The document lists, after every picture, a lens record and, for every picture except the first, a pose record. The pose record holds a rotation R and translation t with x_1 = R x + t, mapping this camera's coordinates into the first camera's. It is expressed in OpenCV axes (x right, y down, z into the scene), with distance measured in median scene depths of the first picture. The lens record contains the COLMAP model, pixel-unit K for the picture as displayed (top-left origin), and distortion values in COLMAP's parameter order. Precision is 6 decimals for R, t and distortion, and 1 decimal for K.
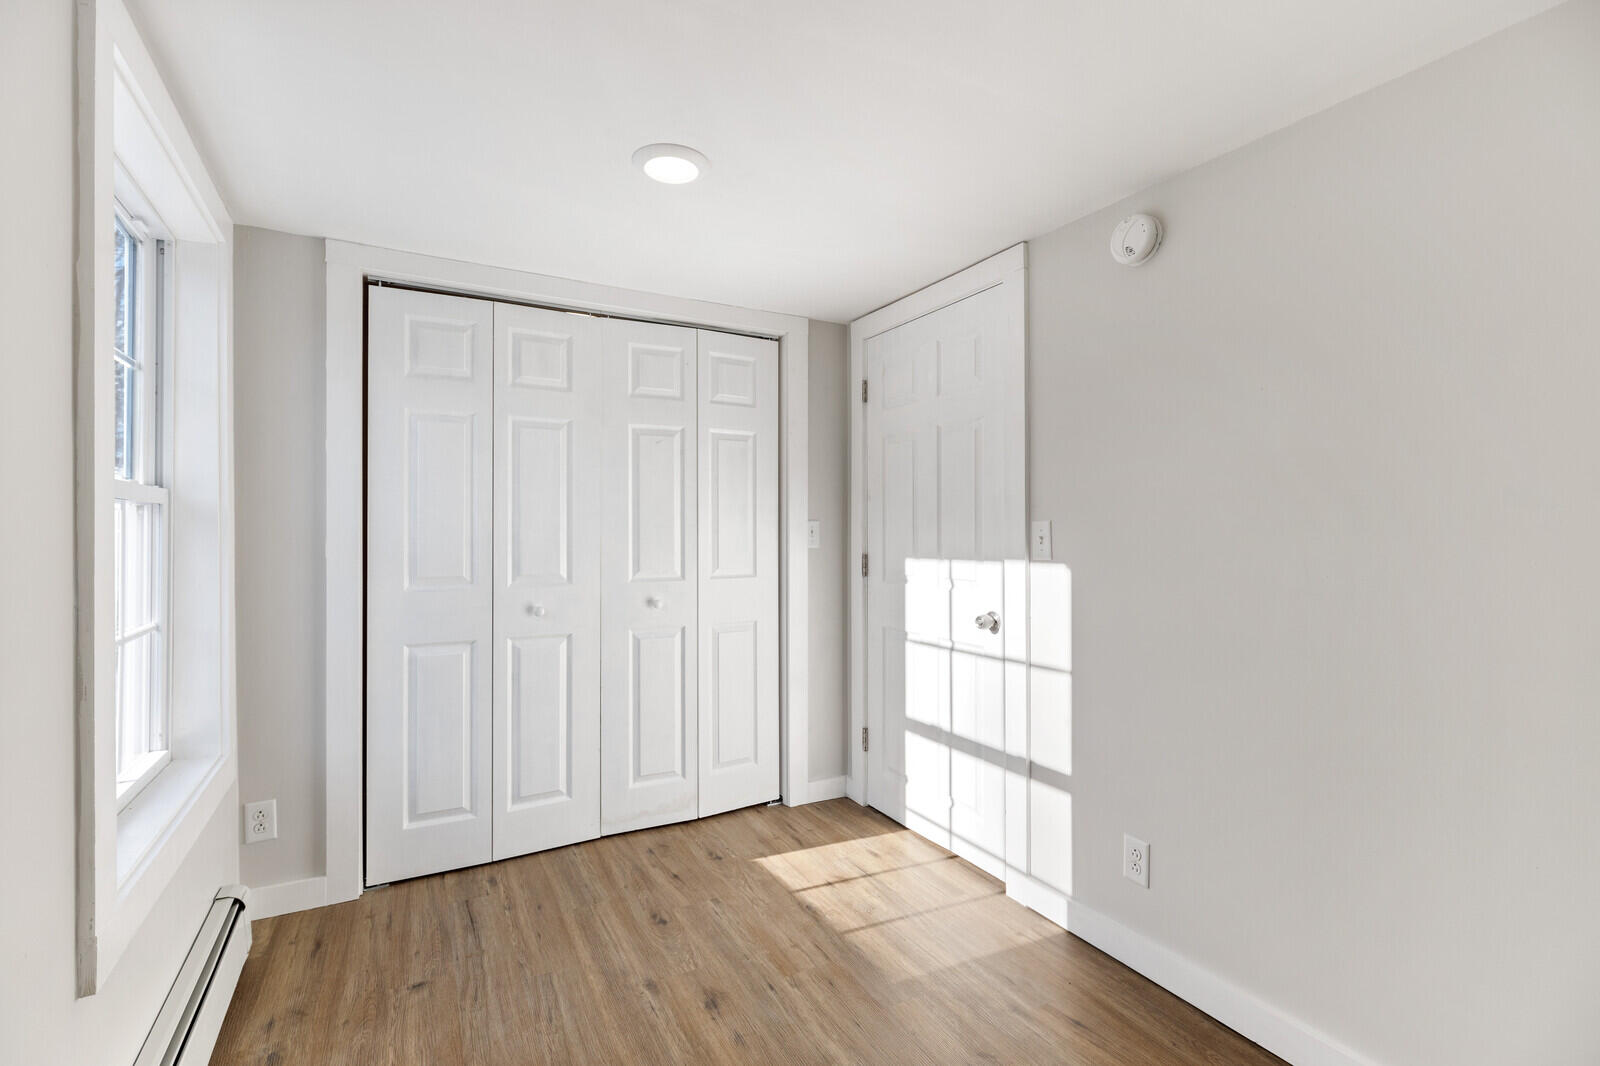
lens RADIAL K [[758.0, 0, 800.0], [0, 758.0, 533.0], [0, 0, 1]] dist [0.000663, 0.000132]
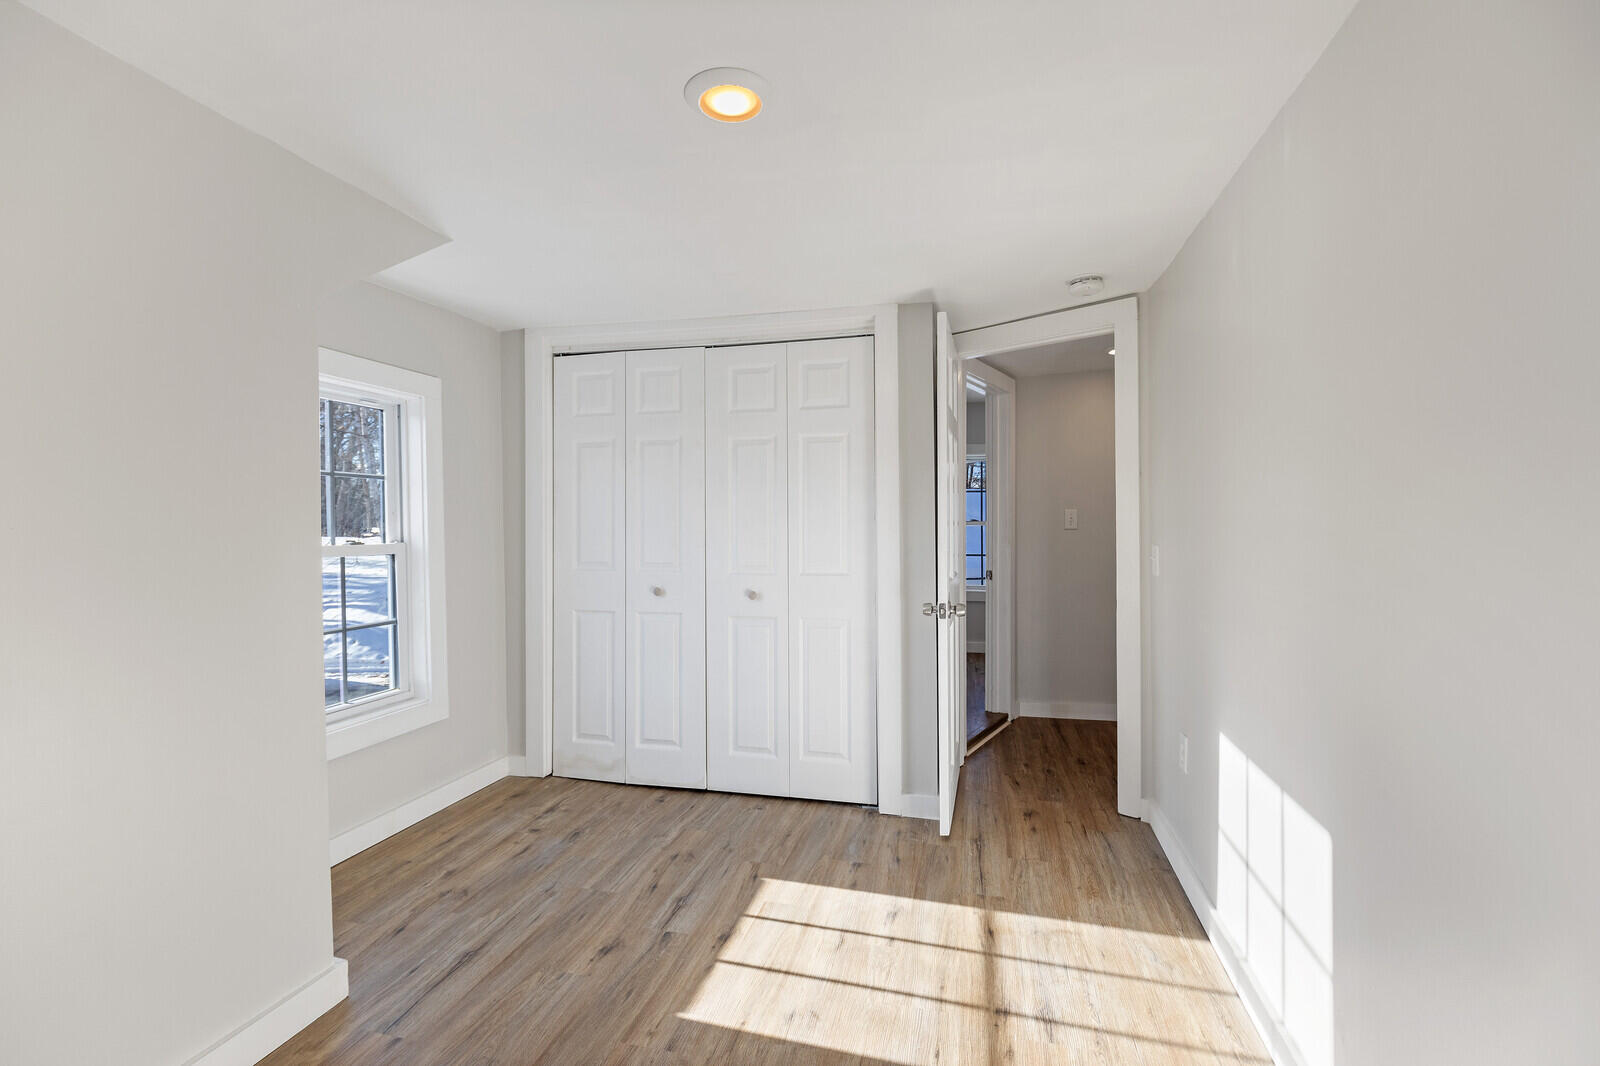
lens RADIAL K [[677.8, 0, 800.0], [0, 677.8, 533.0], [0, 0, 1]] dist [0.082774, 0.000051]
pose [[0.717262, 0.004398, -0.696790, 0.548182], [-0.003567, 0.999990, 0.002639, 0.000551], [0.696795, 0.000593, 0.717270, 0.318223]]
